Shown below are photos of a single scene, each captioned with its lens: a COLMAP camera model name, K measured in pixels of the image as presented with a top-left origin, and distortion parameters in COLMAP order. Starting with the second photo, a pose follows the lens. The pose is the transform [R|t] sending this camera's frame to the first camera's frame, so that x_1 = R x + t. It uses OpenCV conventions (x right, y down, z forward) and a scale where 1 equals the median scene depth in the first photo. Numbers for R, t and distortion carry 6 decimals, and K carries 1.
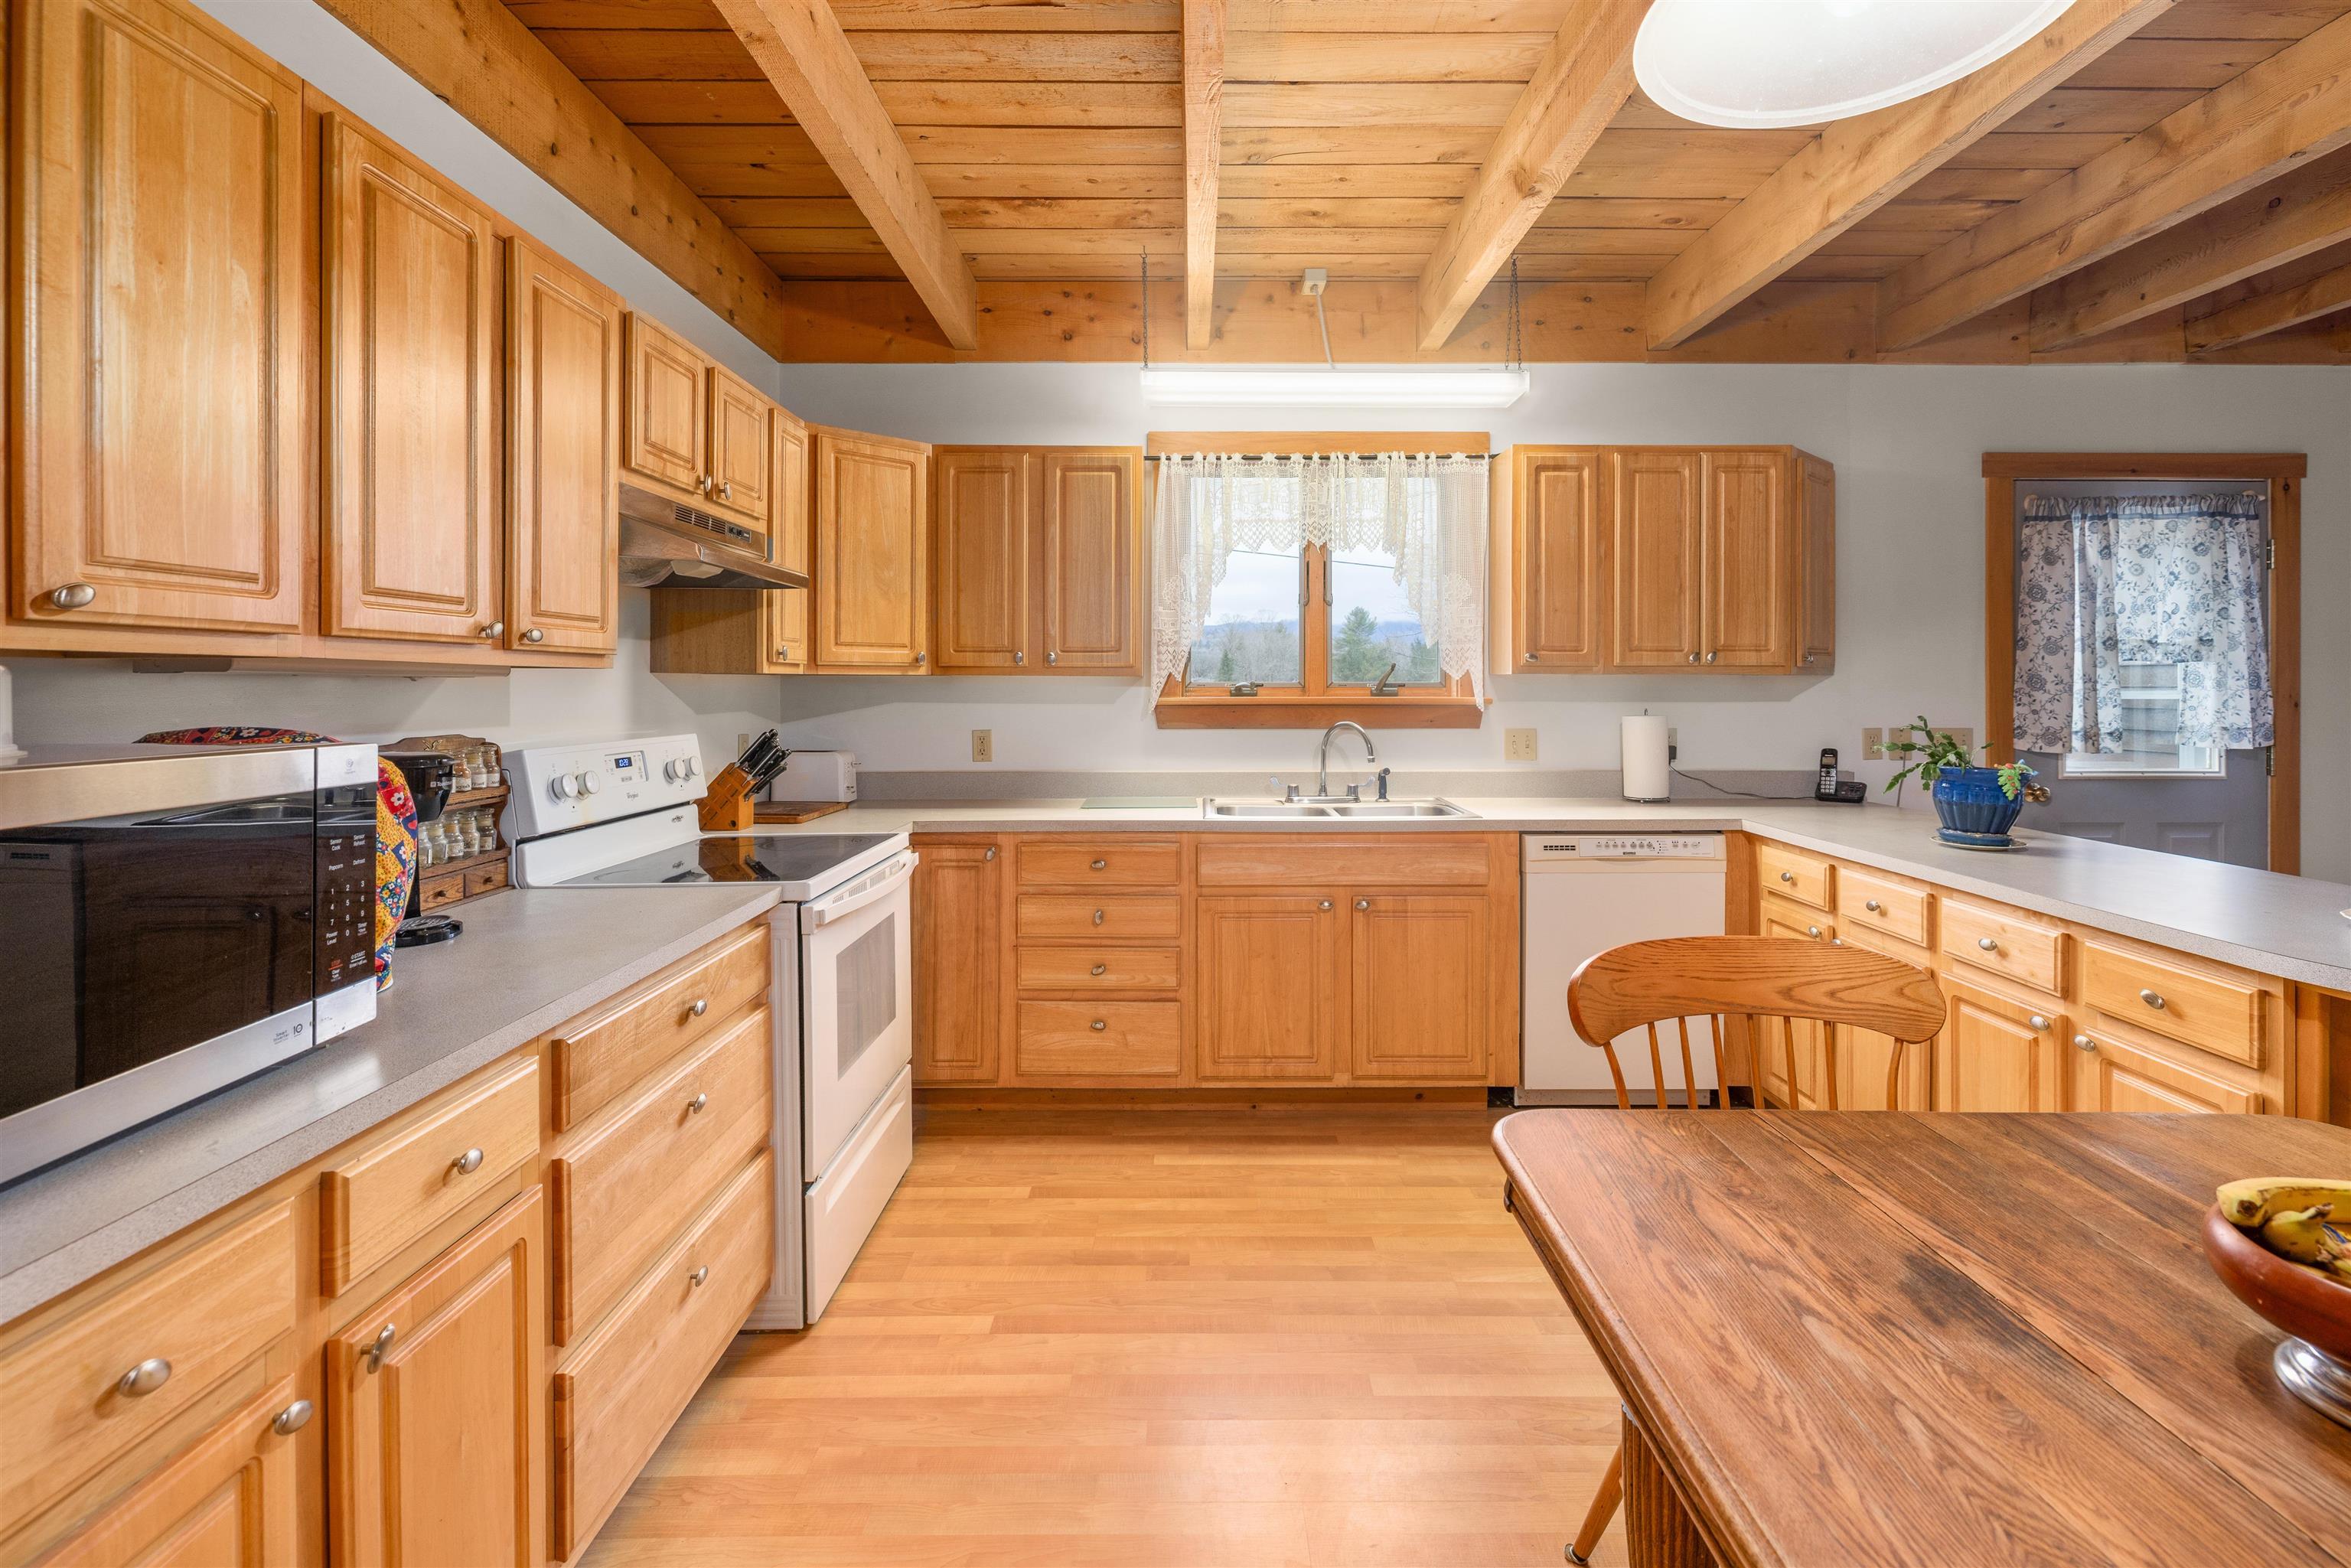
lens RADIAL K [[1069.5, 0, 1208.8], [0, 1069.5, 680.6], [0, 0, 1]] dist [0.002463, 0.000878]
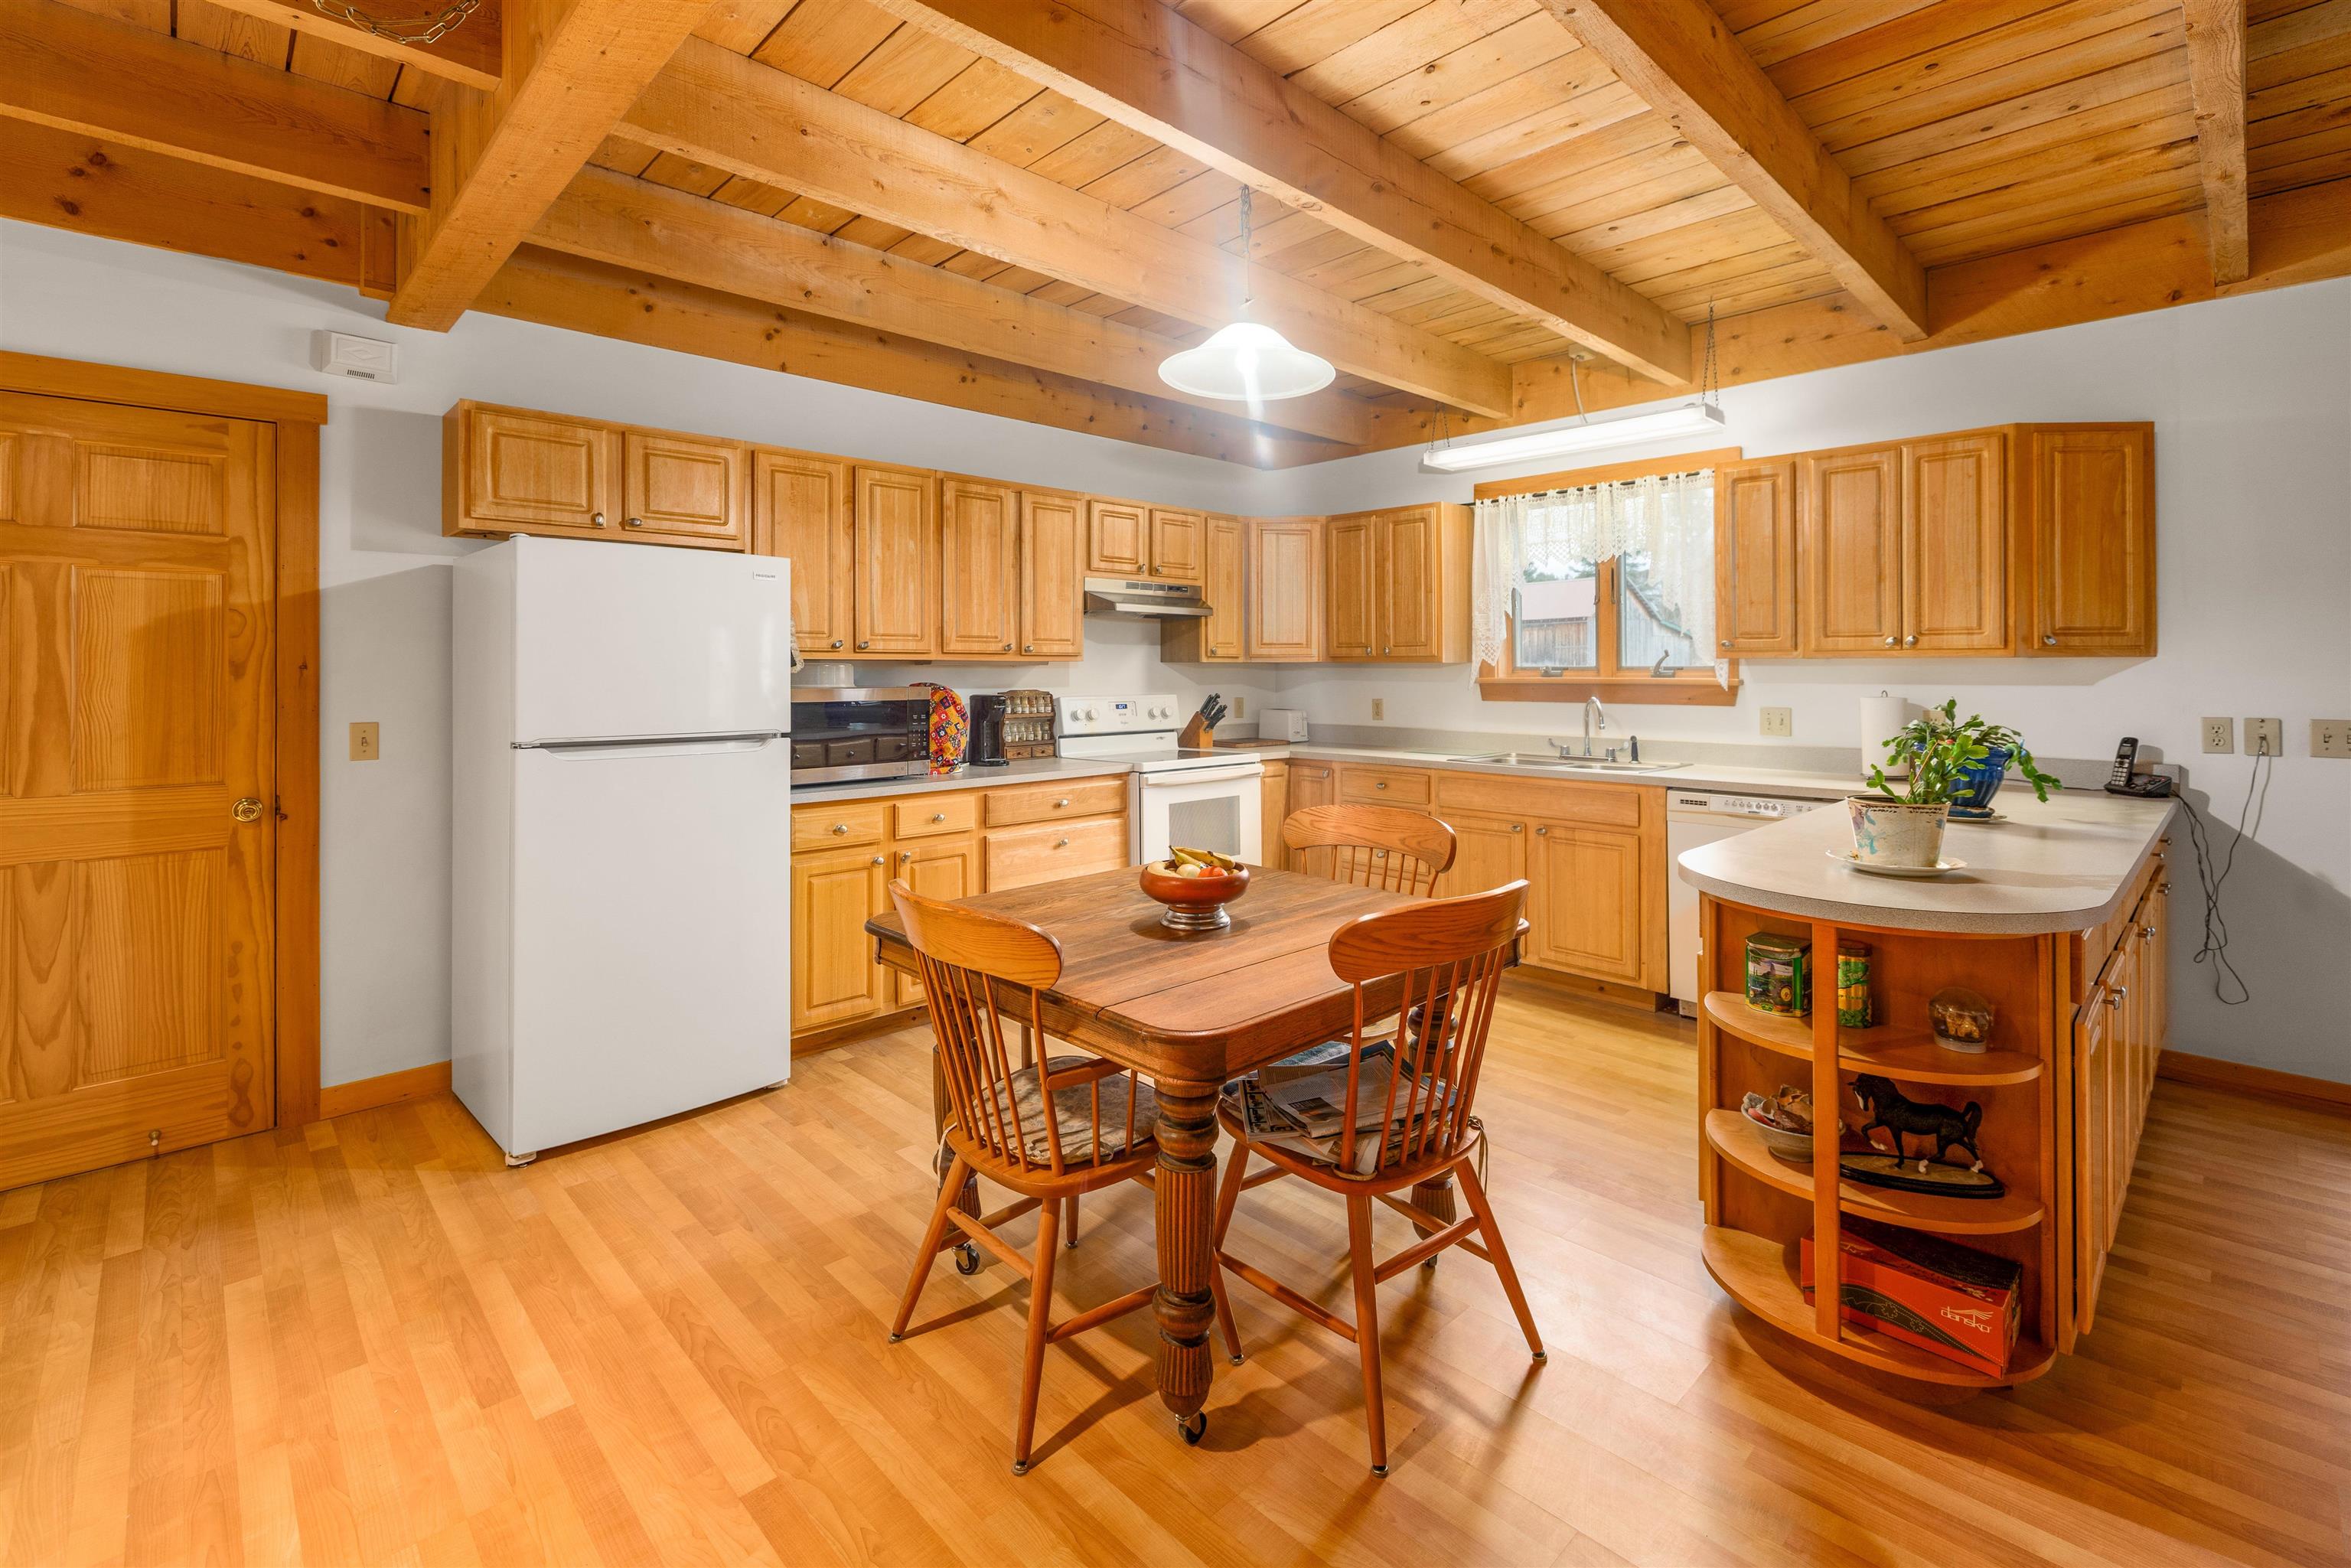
lens RADIAL K [[1061.4, 0, 1184.4], [0, 1061.4, 669.1], [0, 0, 1]] dist [-0.001818, 0.000035]
pose [[0.688341, 0.000105, -0.725387, 0.742472], [0.004553, 0.999980, 0.004465, -0.002892], [0.725373, -0.006377, 0.688327, -0.228832]]
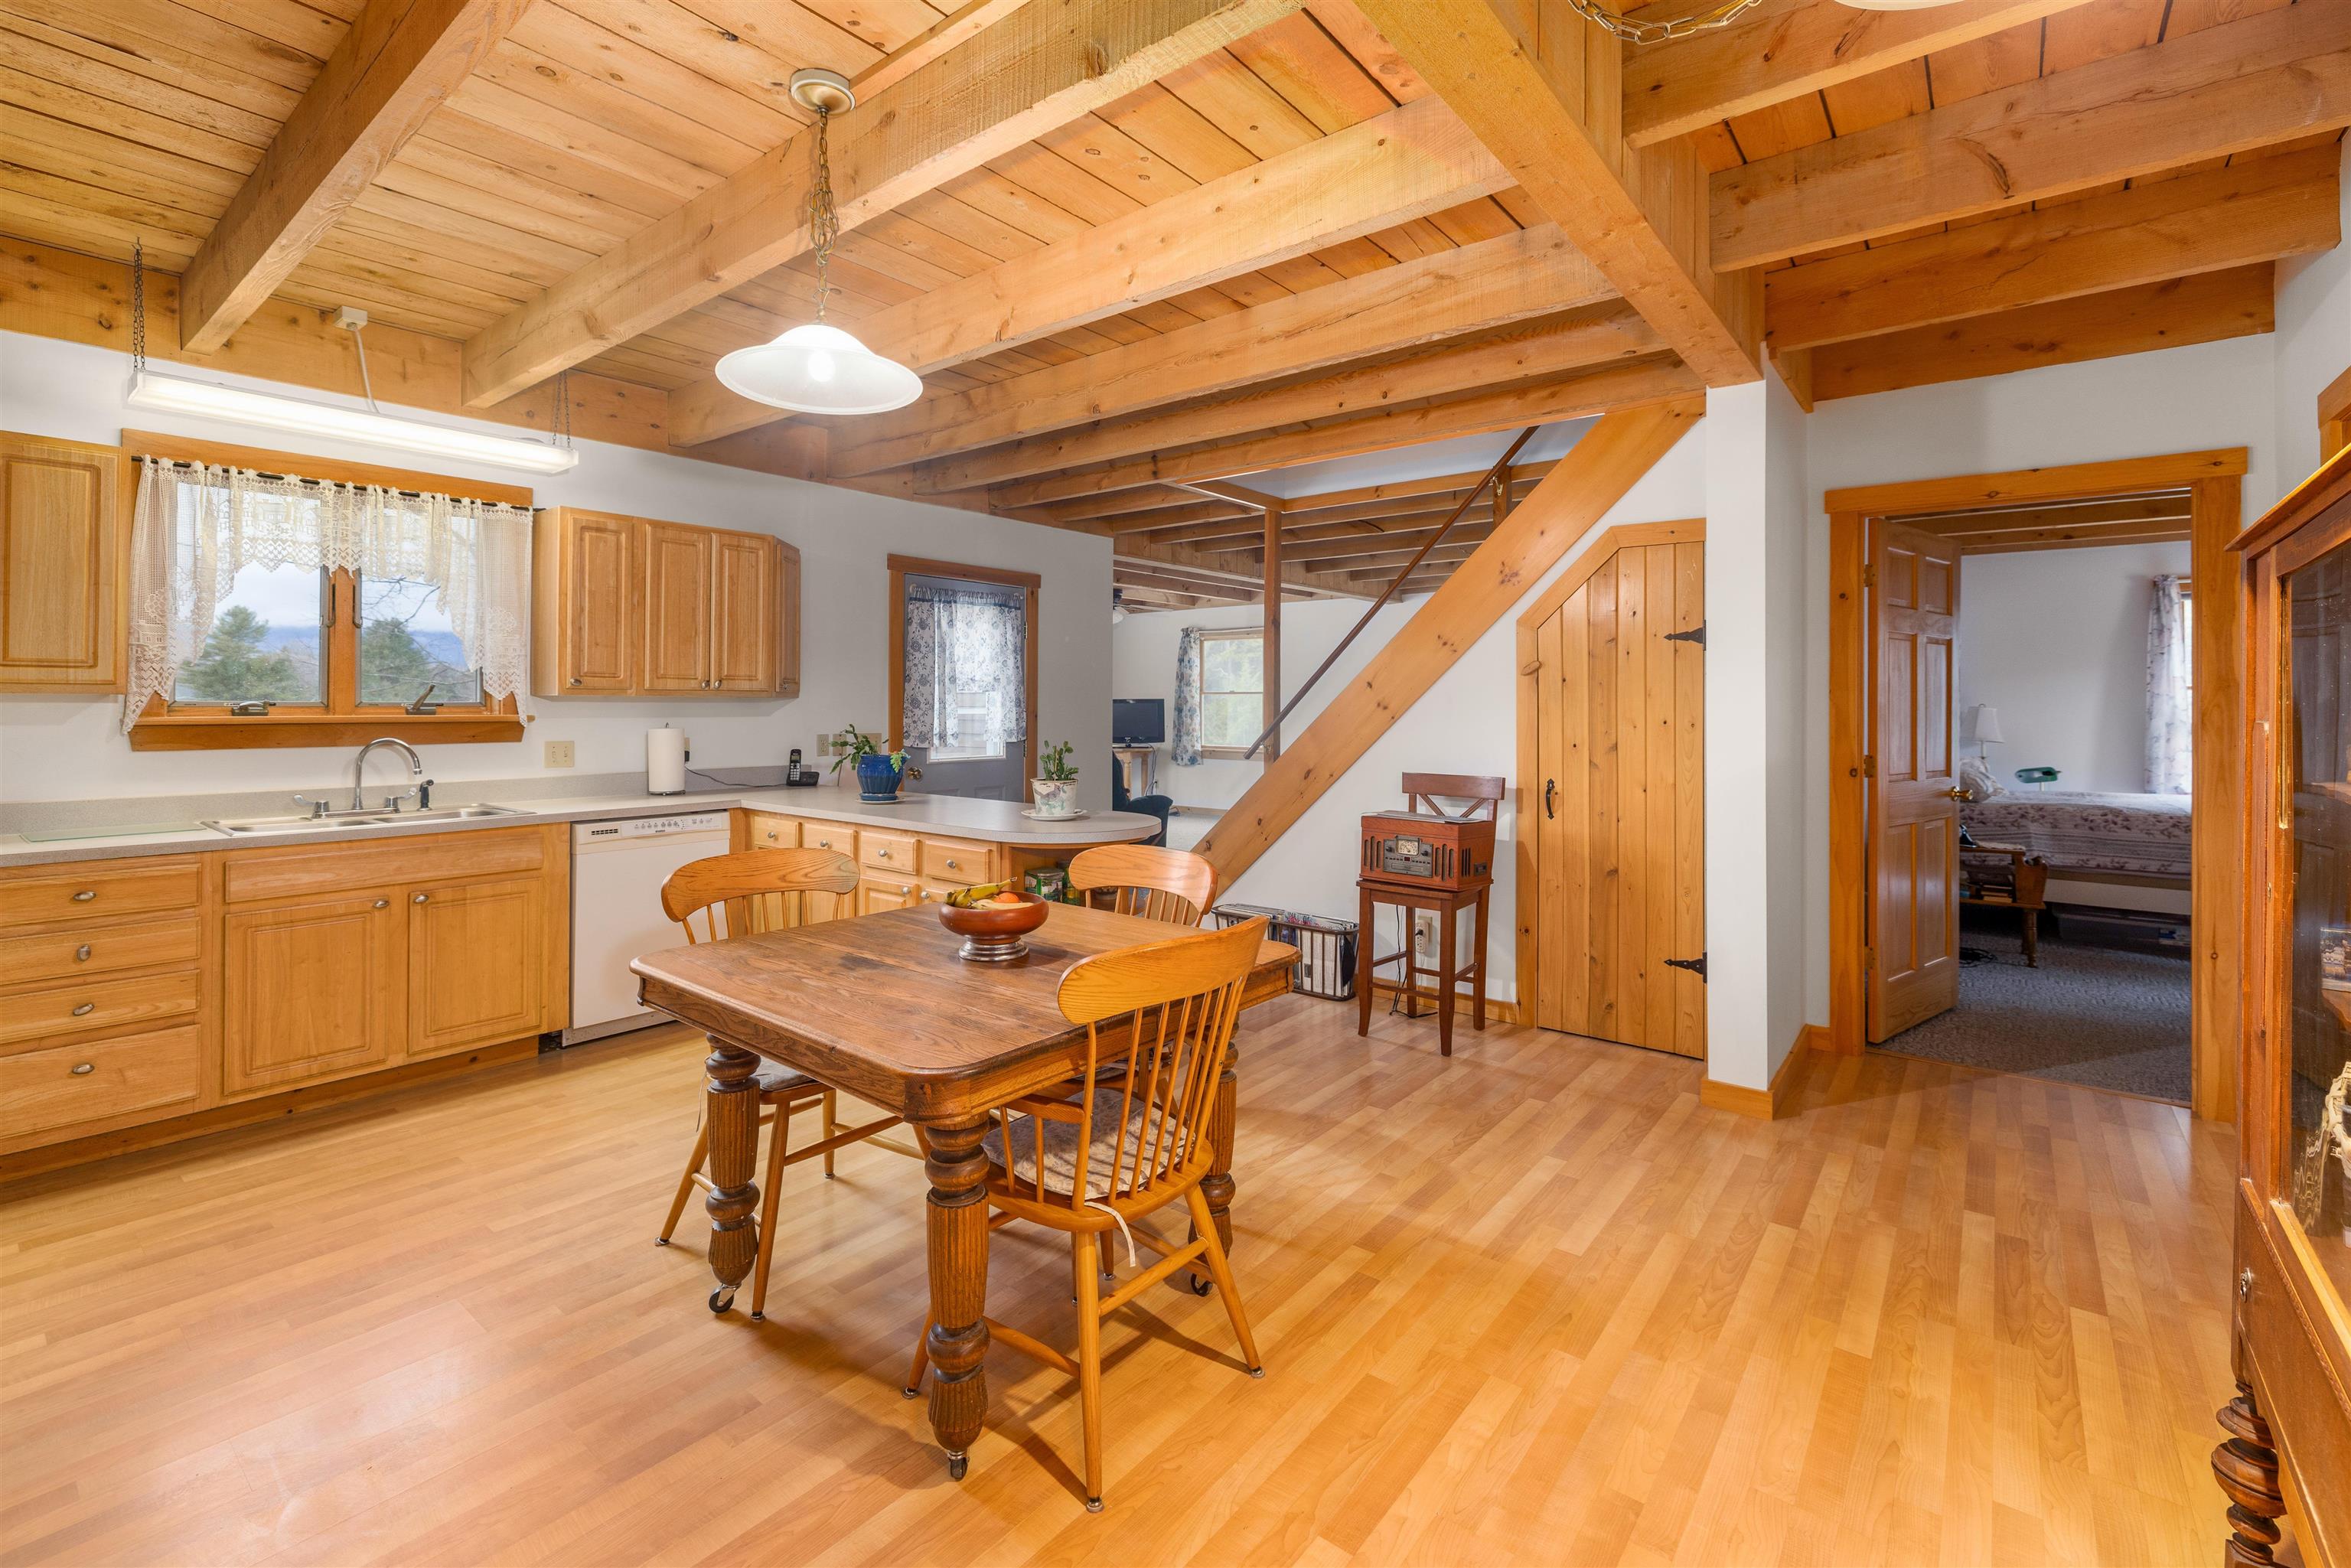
lens RADIAL K [[1018.3, 0, 1172.3], [0, 1018.3, 696.4], [0, 0, 1]] dist [-0.012944, -0.000144]
pose [[0.629346, 0.007417, 0.777090, -0.172659], [-0.003592, 0.999972, -0.006635, 0.000211], [-0.777117, 0.001385, 0.629355, -0.265352]]
